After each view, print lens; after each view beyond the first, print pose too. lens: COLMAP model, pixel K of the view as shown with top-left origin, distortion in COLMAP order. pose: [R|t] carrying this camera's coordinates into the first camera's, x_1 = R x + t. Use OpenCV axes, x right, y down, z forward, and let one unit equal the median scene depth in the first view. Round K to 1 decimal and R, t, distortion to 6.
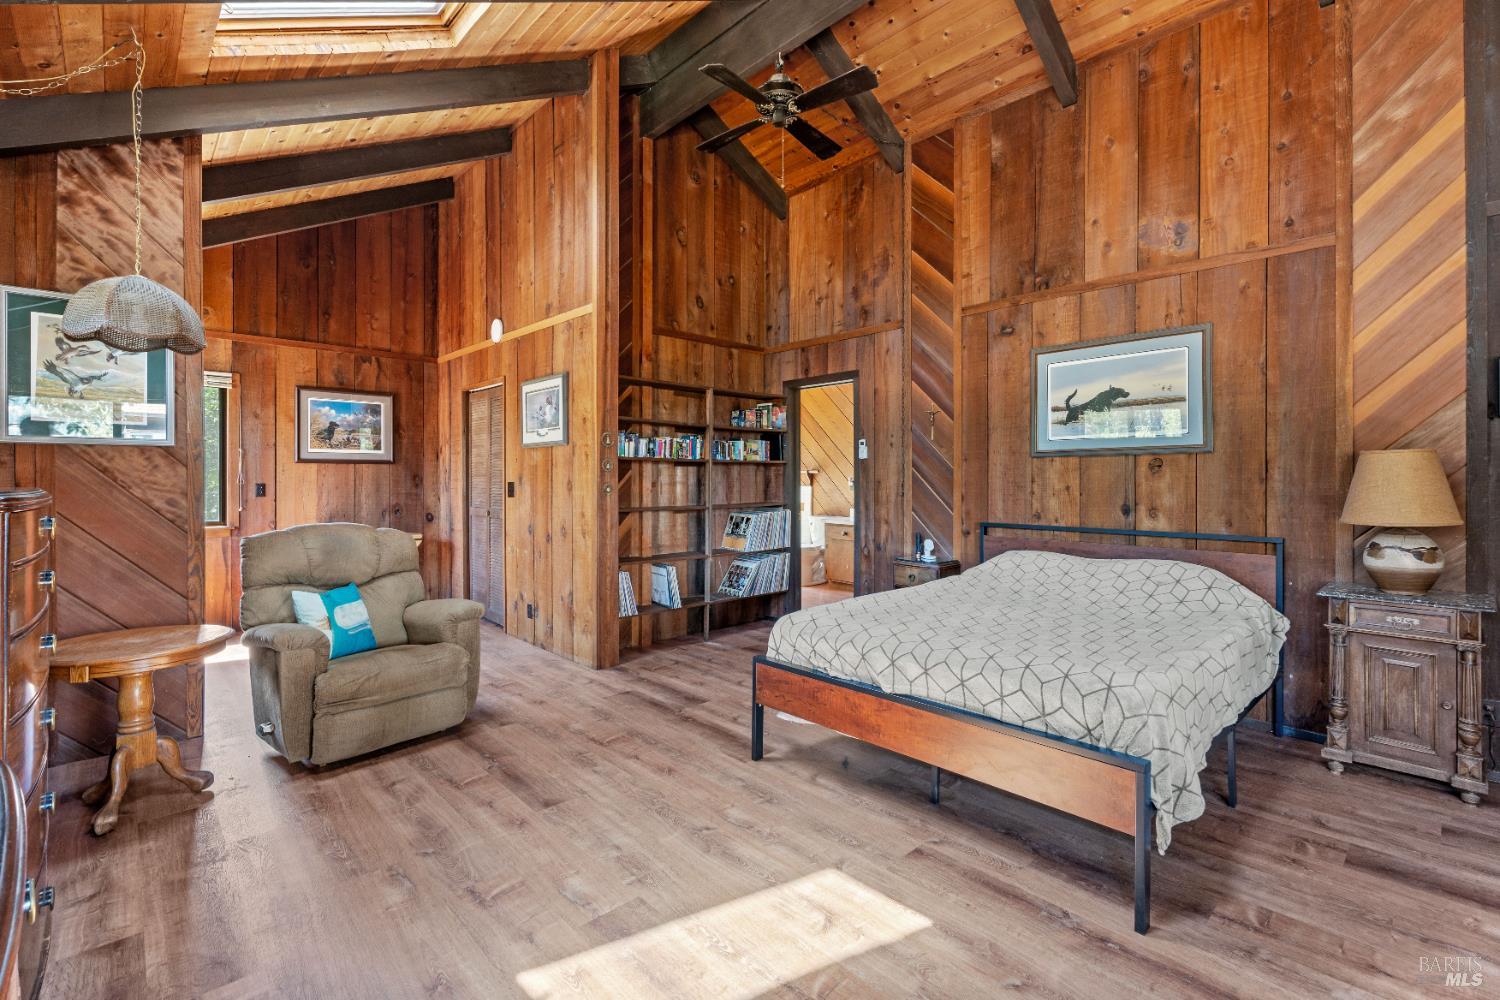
lens RADIAL K [[667.4, 0, 733.6], [0, 667.4, 475.0], [0, 0, 1]] dist [0.000030, 0.001159]
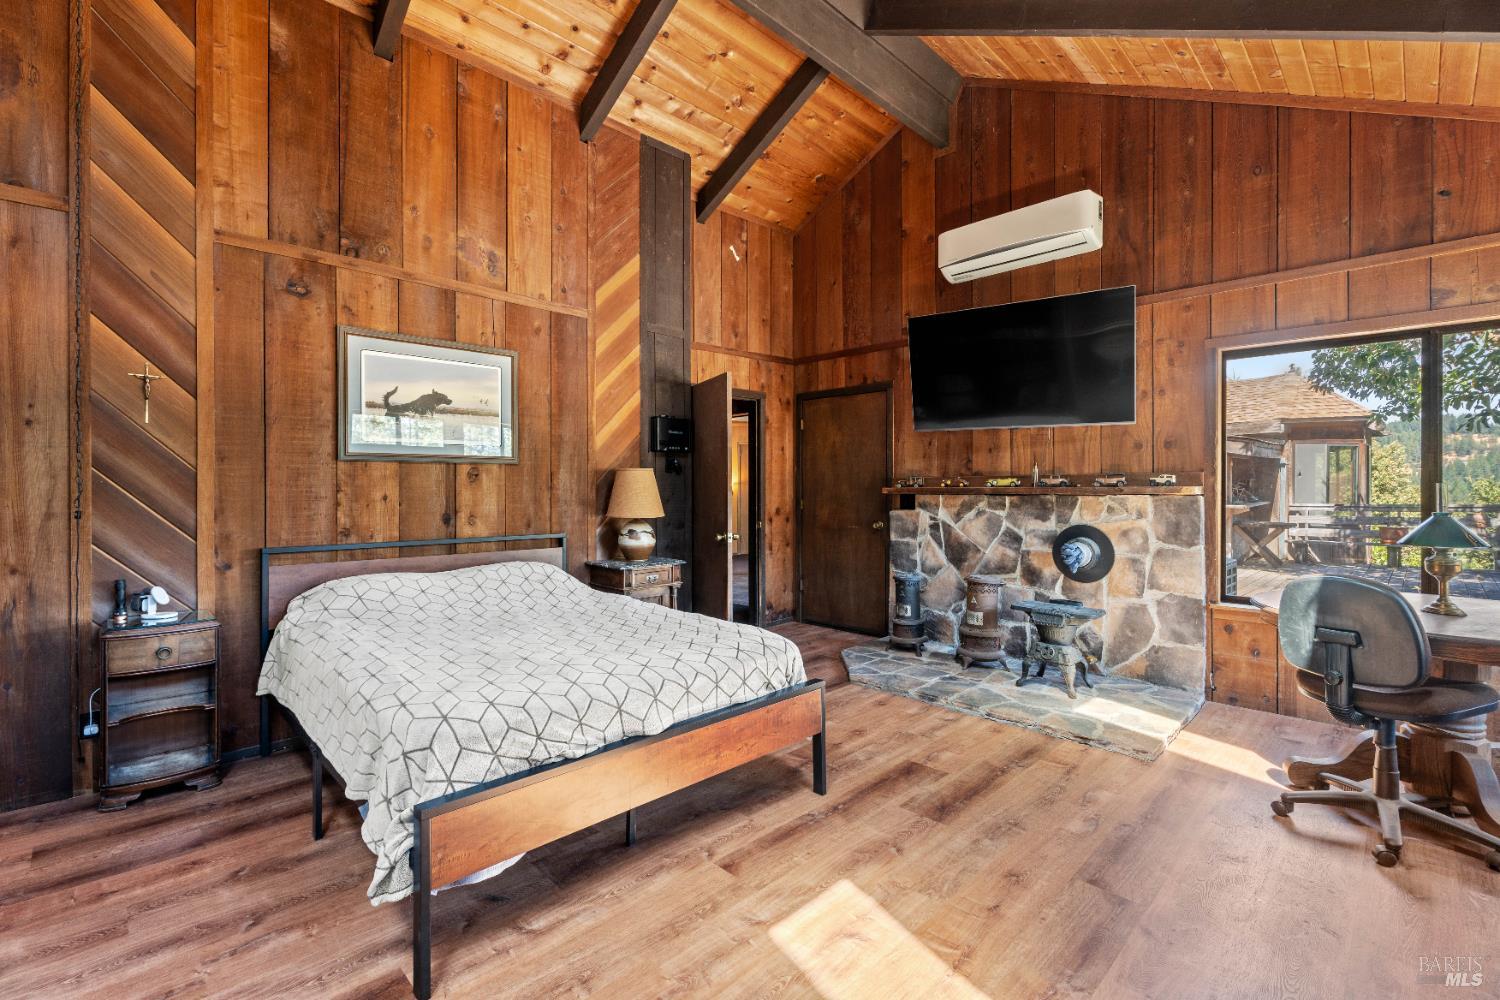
lens RADIAL K [[667.4, 0, 749.8], [0, 667.4, 489.5], [0, 0, 1]] dist [0.000030, 0.001159]
pose [[-0.041921, -0.002262, 0.999118, -0.414336], [-0.006930, 0.999974, 0.001974, 0.004052], [-0.999097, -0.006841, -0.041935, 0.594870]]
